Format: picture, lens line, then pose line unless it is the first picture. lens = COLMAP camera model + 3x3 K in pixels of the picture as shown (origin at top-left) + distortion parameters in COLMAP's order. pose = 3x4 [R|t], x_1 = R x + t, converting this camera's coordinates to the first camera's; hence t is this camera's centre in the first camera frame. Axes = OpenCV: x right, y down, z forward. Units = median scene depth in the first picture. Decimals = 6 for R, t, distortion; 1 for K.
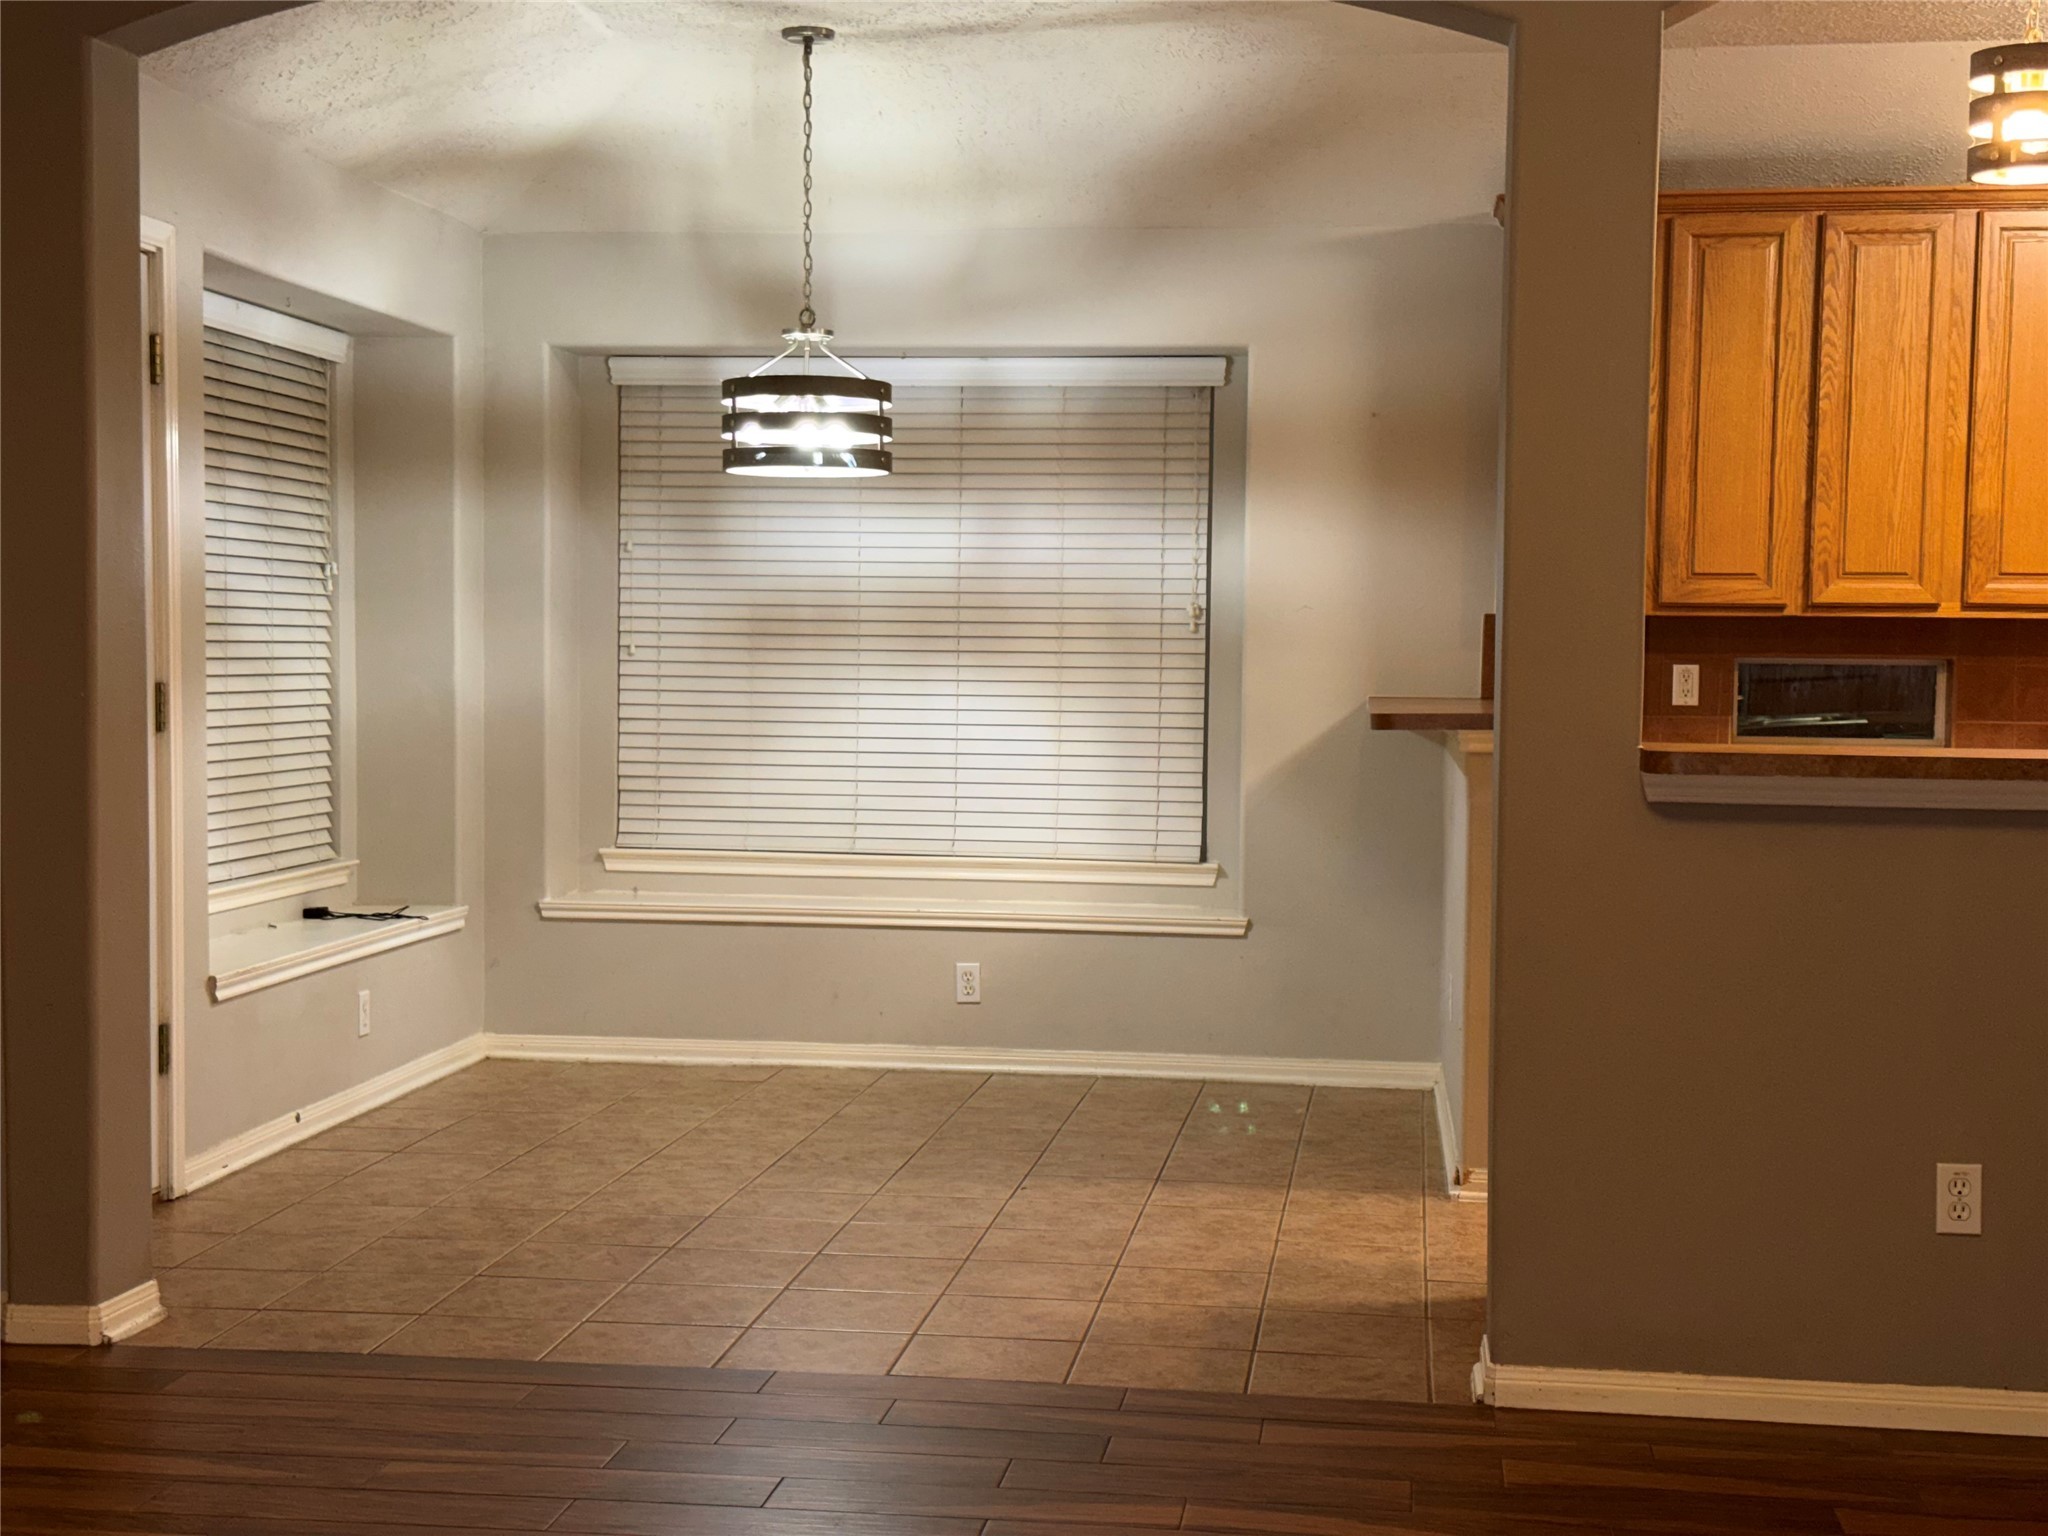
lens RADIAL K [[2851.8, 0, 1019.5], [0, 2851.8, 775.1], [0, 0, 1]] dist [0.193225, -0.312711]
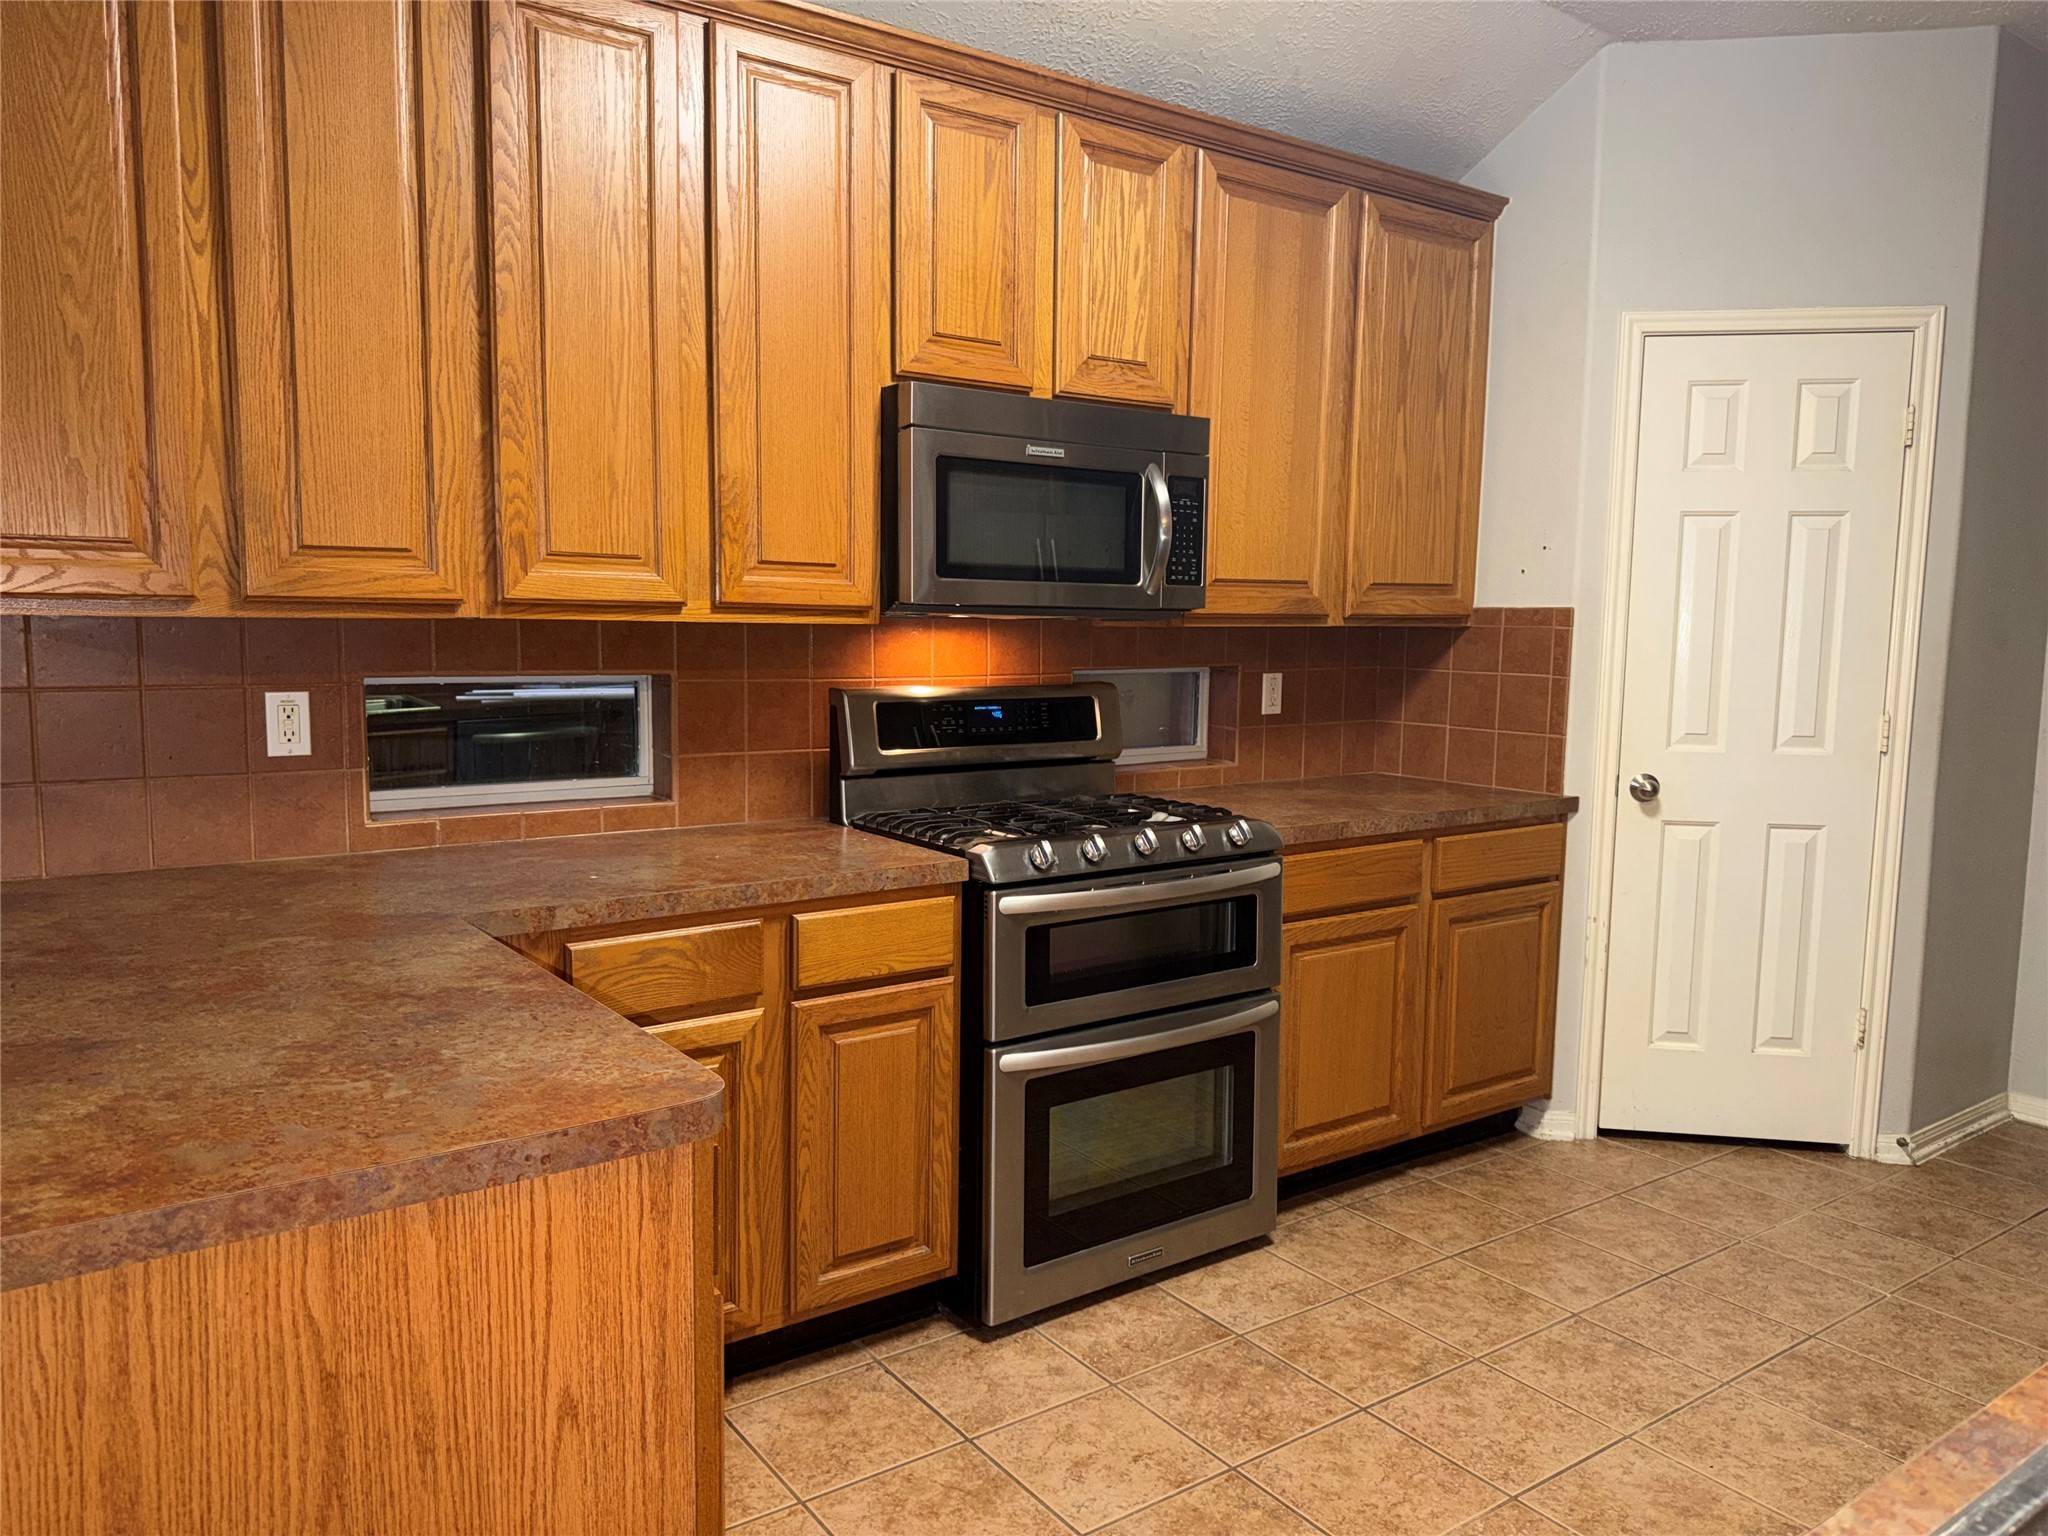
lens RADIAL K [[1433.1, 0, 1014.7], [0, 1433.1, 778.1], [0, 0, 1]] dist [0.099804, -0.178724]
pose [[0.737454, -0.078155, 0.670860, 0.140017], [0.029178, 0.996042, 0.083964, -0.043740], [-0.674767, -0.042345, 0.736815, 0.688058]]
